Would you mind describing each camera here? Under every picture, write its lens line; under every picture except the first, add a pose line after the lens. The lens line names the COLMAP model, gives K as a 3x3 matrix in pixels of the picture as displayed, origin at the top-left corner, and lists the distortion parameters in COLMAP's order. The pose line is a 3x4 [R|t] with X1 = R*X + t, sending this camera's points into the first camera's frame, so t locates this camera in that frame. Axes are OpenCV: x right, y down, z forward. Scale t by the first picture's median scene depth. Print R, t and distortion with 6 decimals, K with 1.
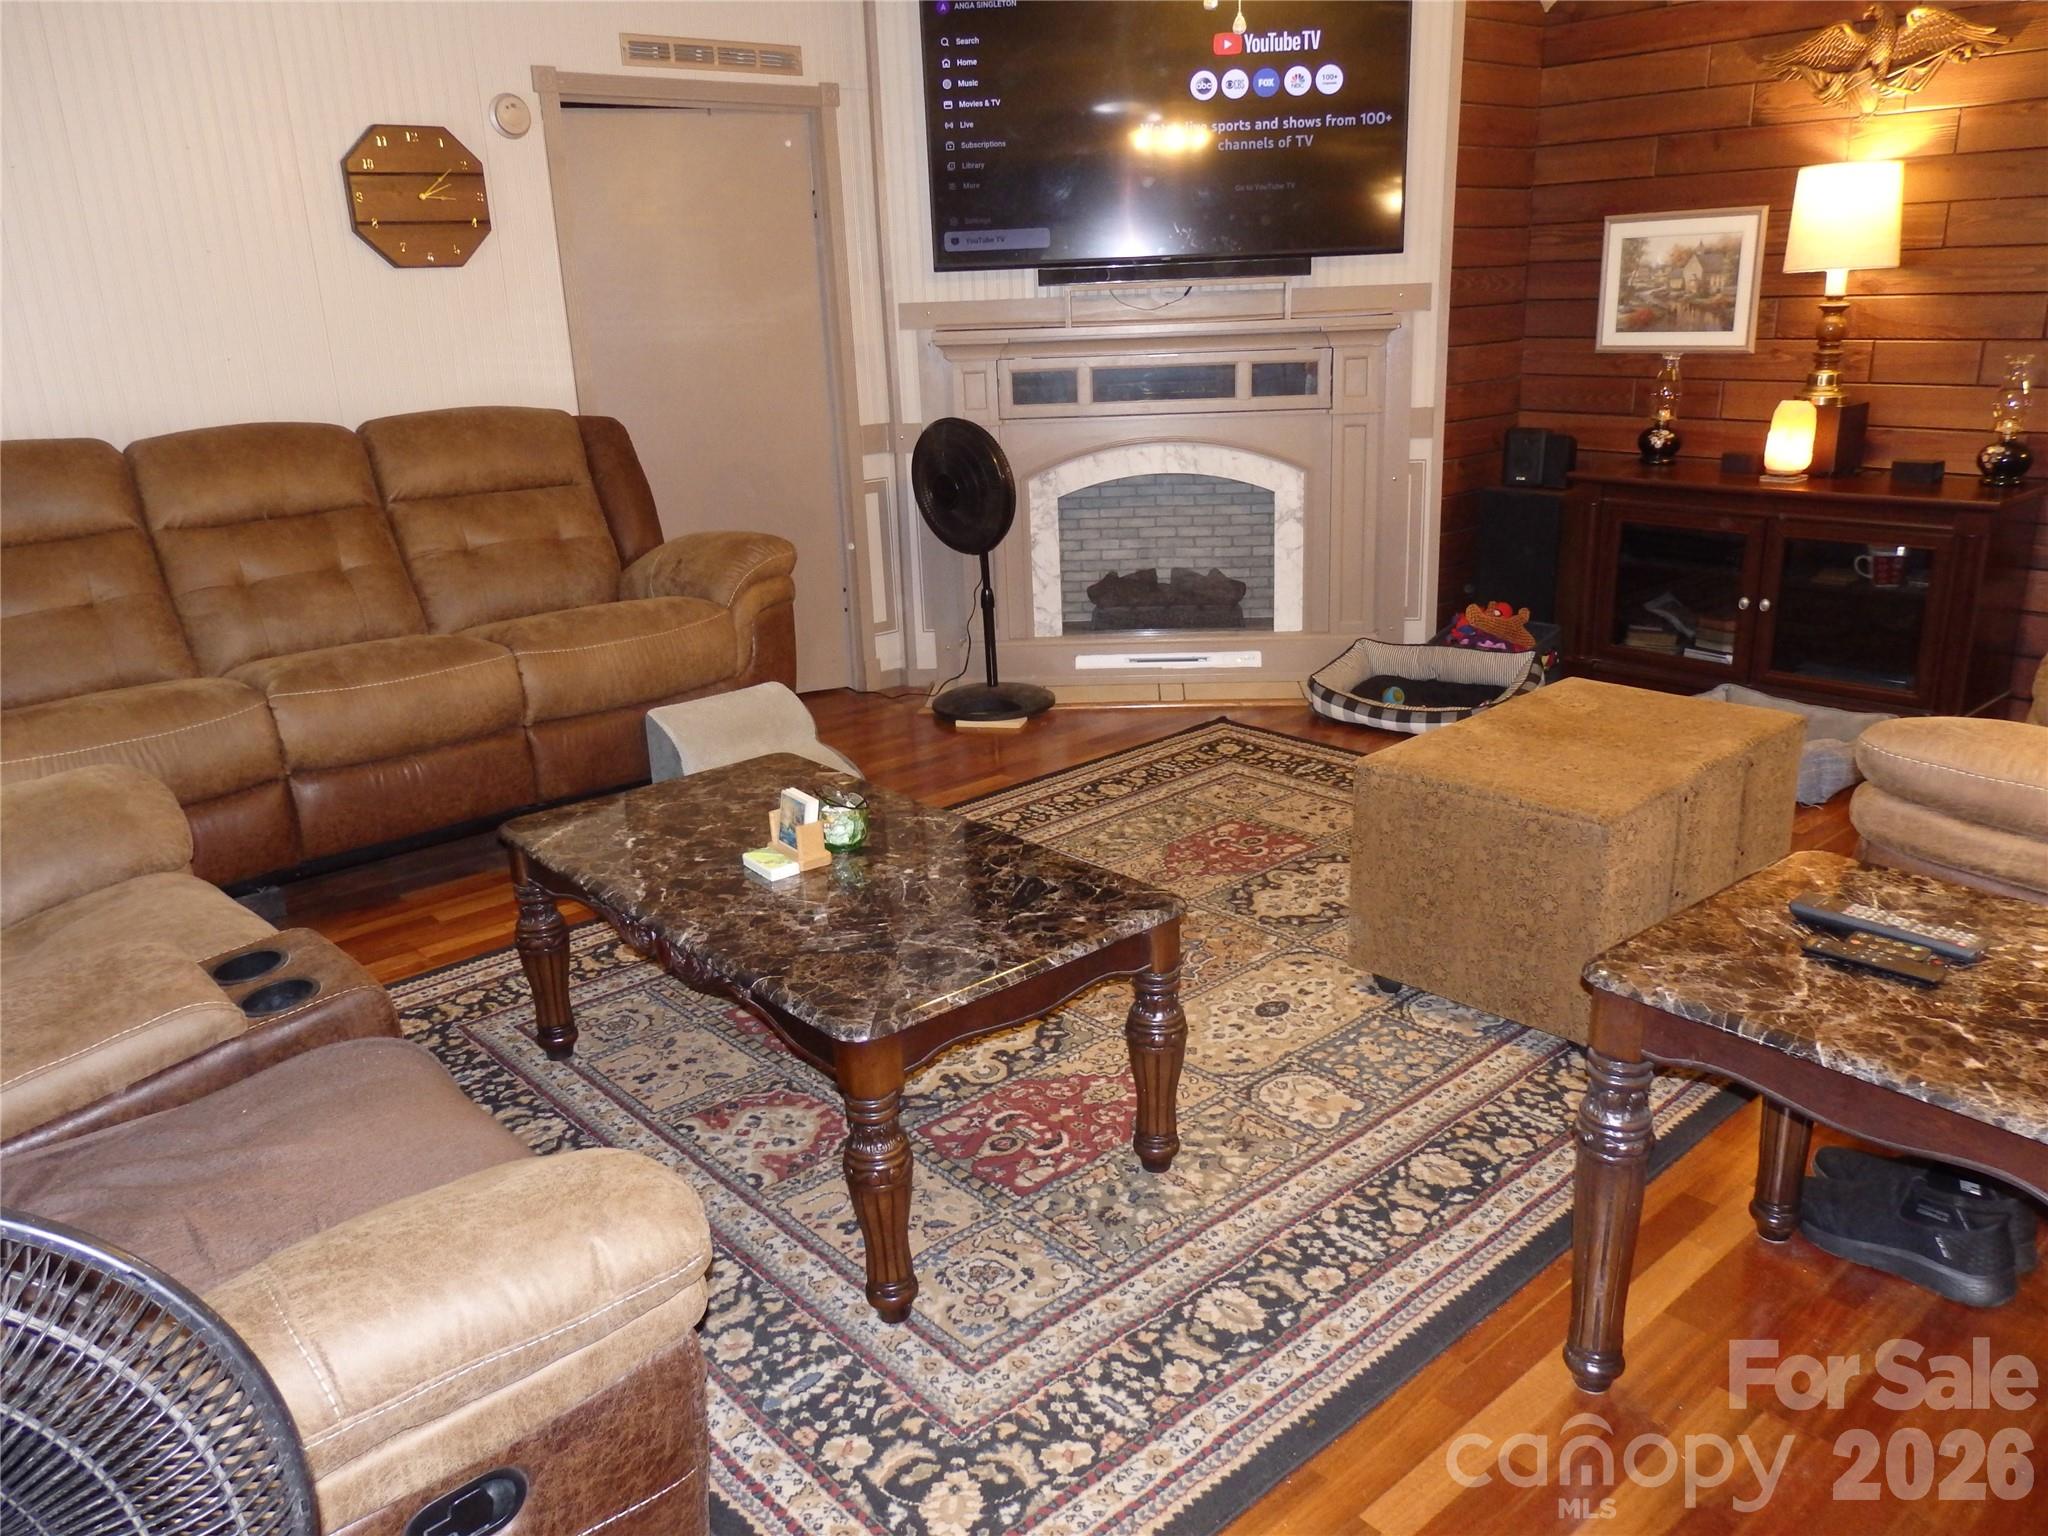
lens RADIAL K [[1543.5, 0, 1022.0], [0, 1543.5, 777.8], [0, 0, 1]] dist [0.027390, 0.004730]
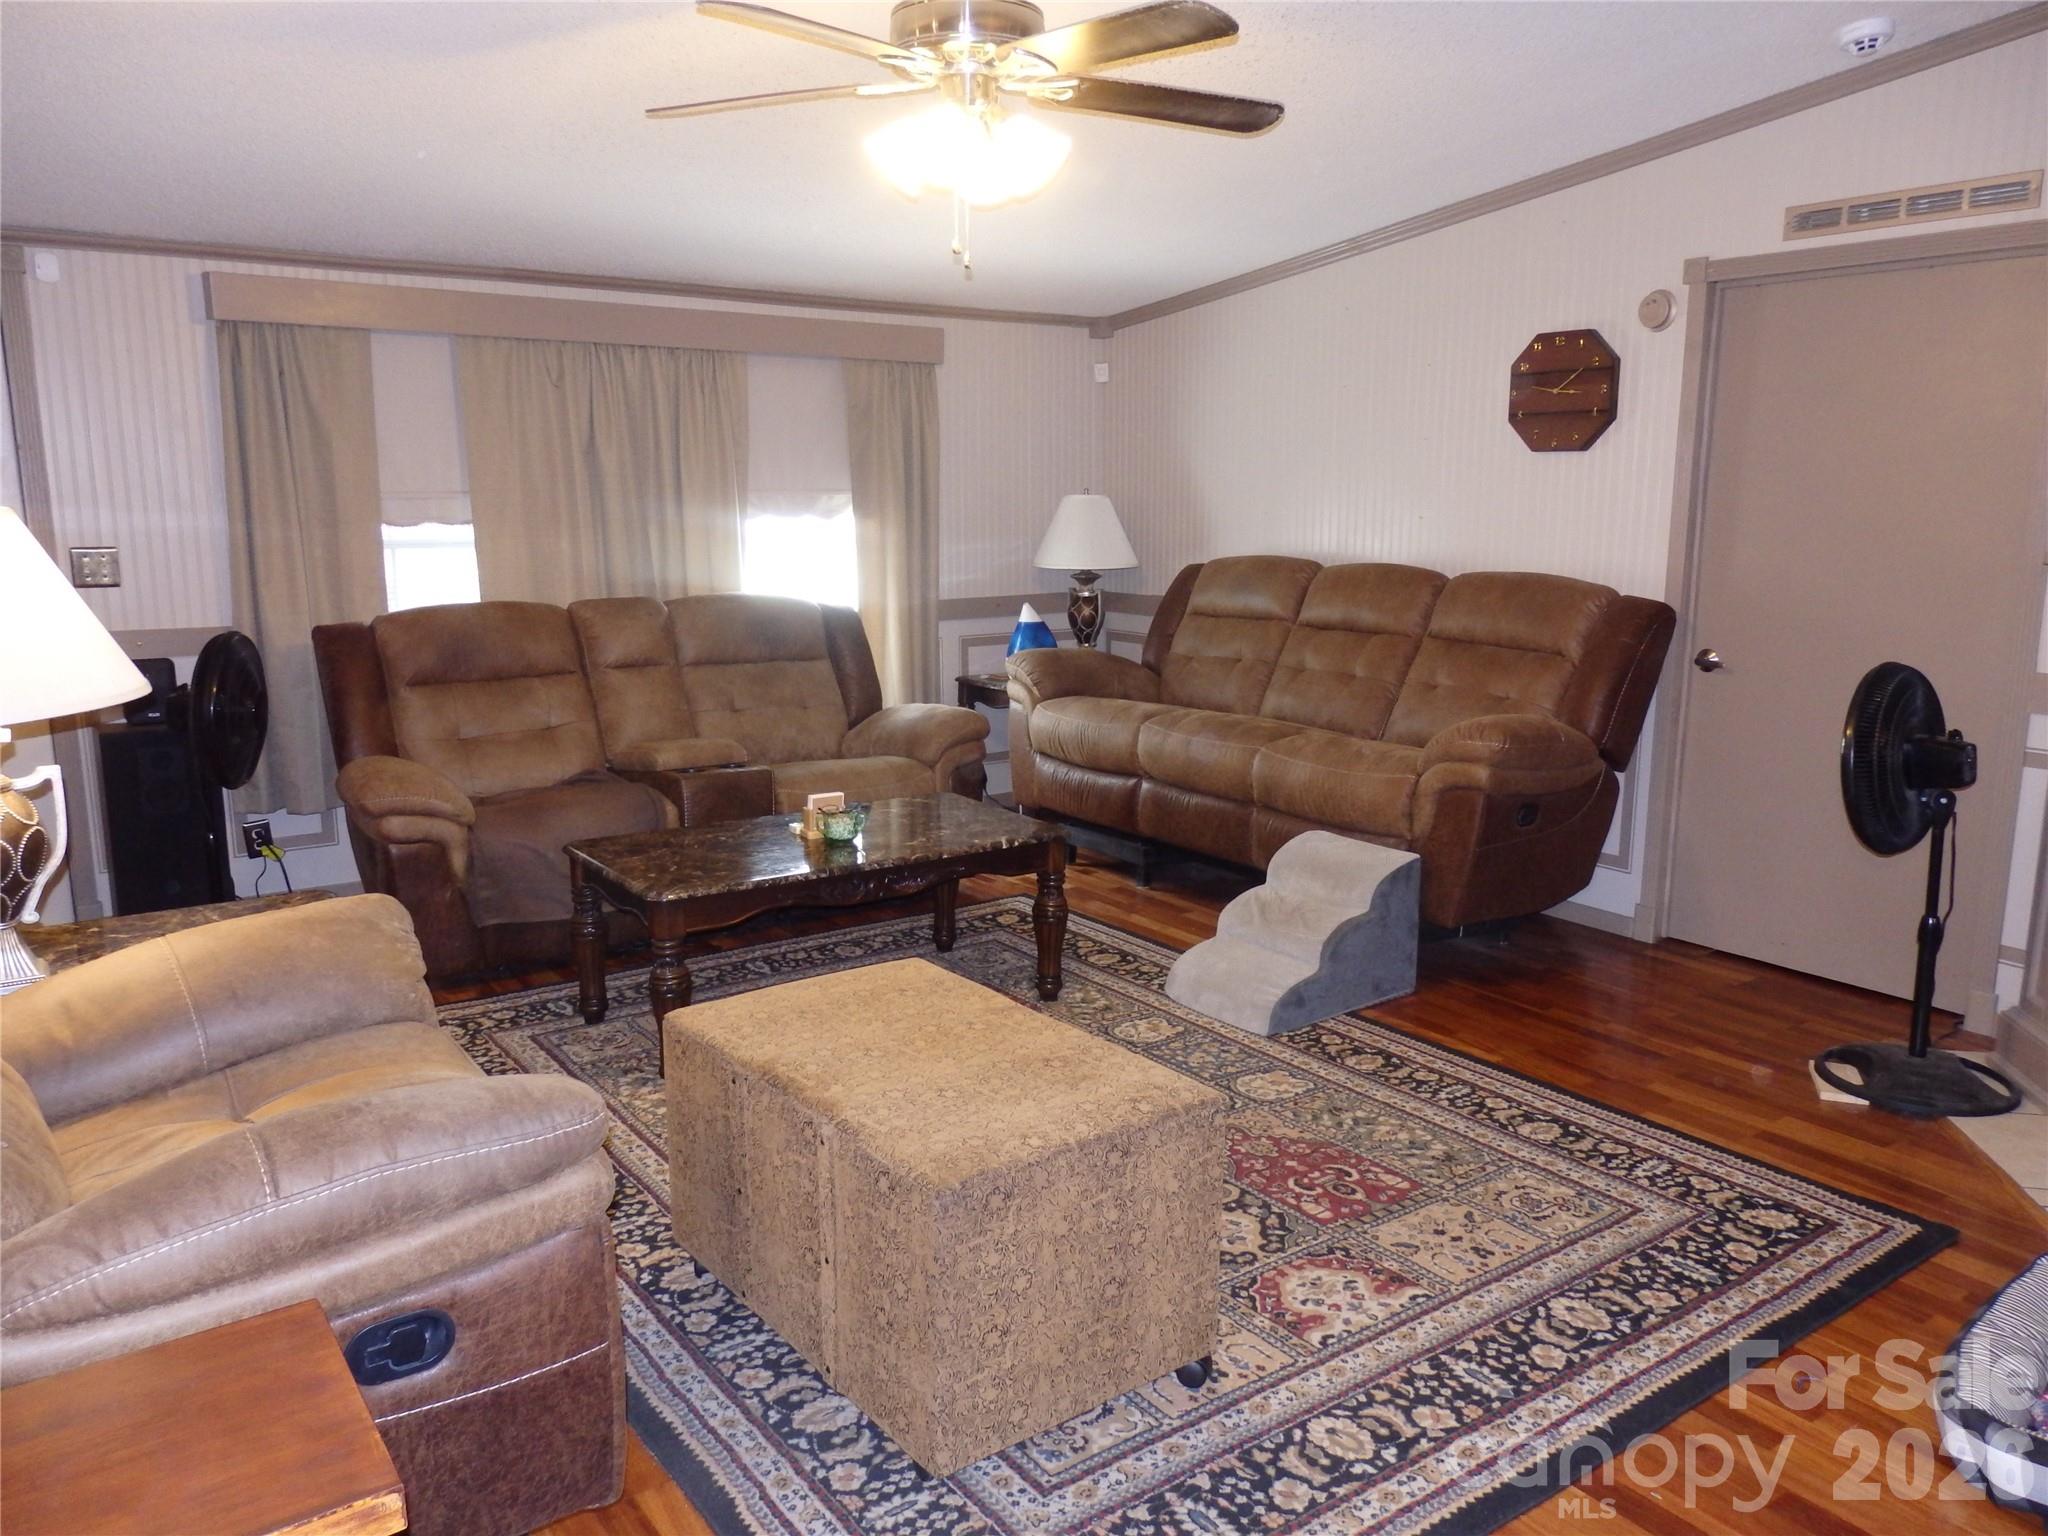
lens RADIAL K [[1543.5, 0, 1034.2], [0, 1543.5, 775.8], [0, 0, 1]] dist [0.027390, 0.004730]
pose [[-0.107244, 0.219900, -0.969610, 0.794695], [-0.309594, 0.919362, 0.242747, -0.263271], [0.944802, 0.326218, -0.030516, 0.741562]]
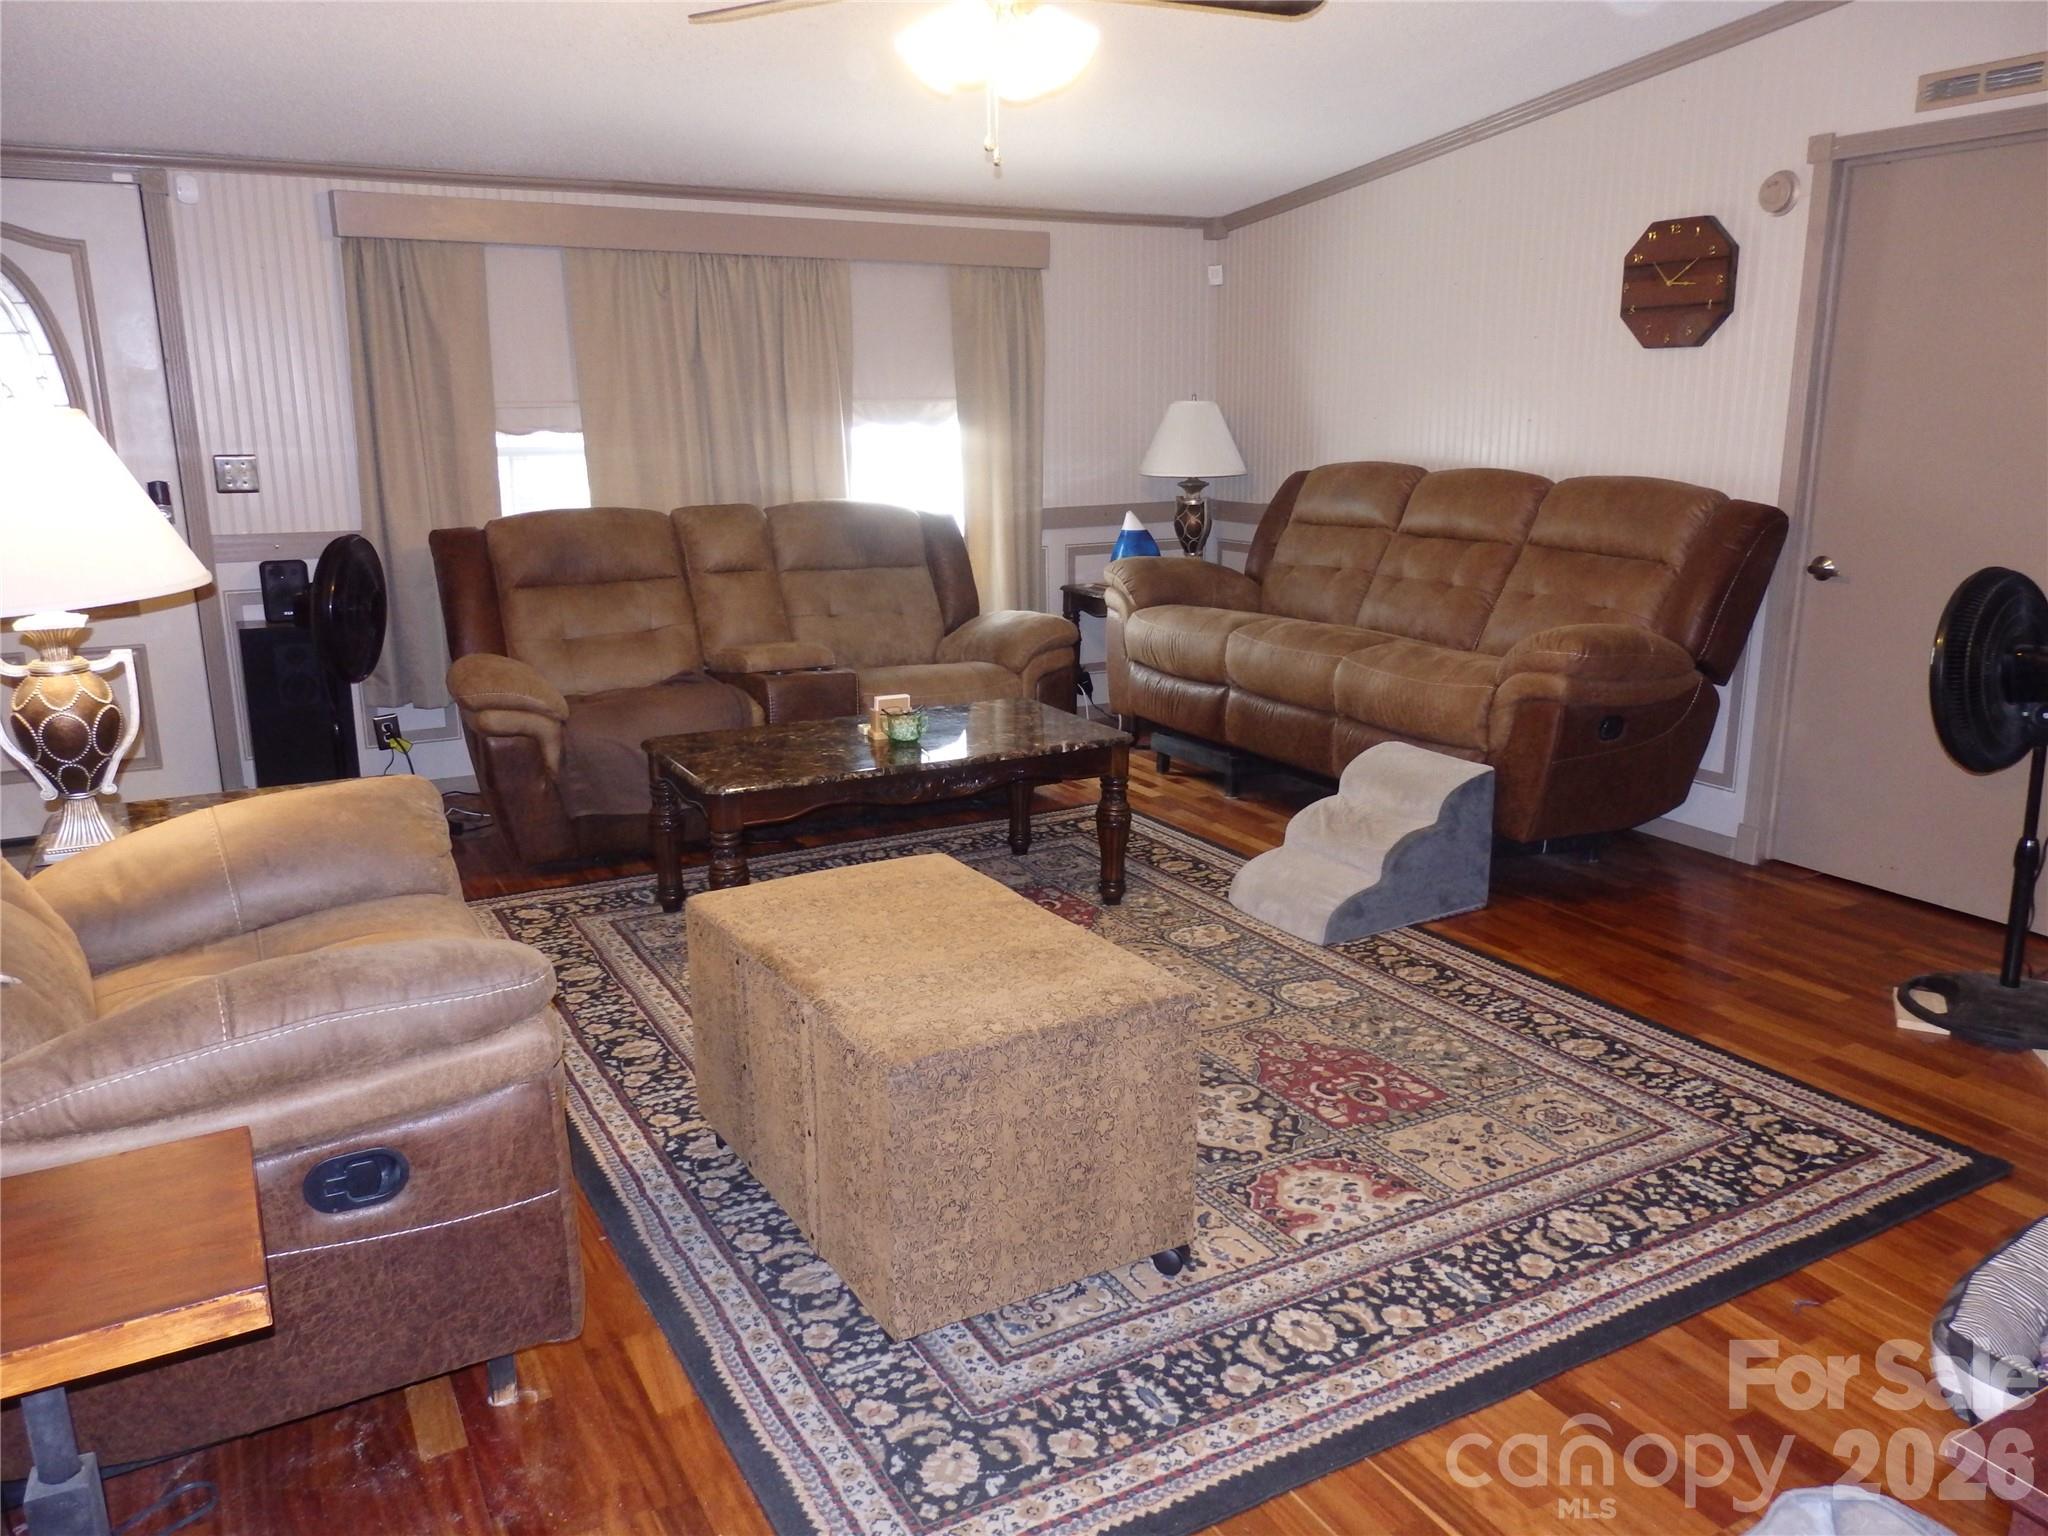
lens RADIAL K [[1543.5, 0, 1022.2], [0, 1543.5, 761.0], [0, 0, 1]] dist [0.027390, 0.004730]
pose [[-0.222771, 0.260106, -0.939531, 0.792711], [-0.292002, 0.901697, 0.318868, -0.278236], [0.930112, 0.345379, -0.124920, 0.805245]]
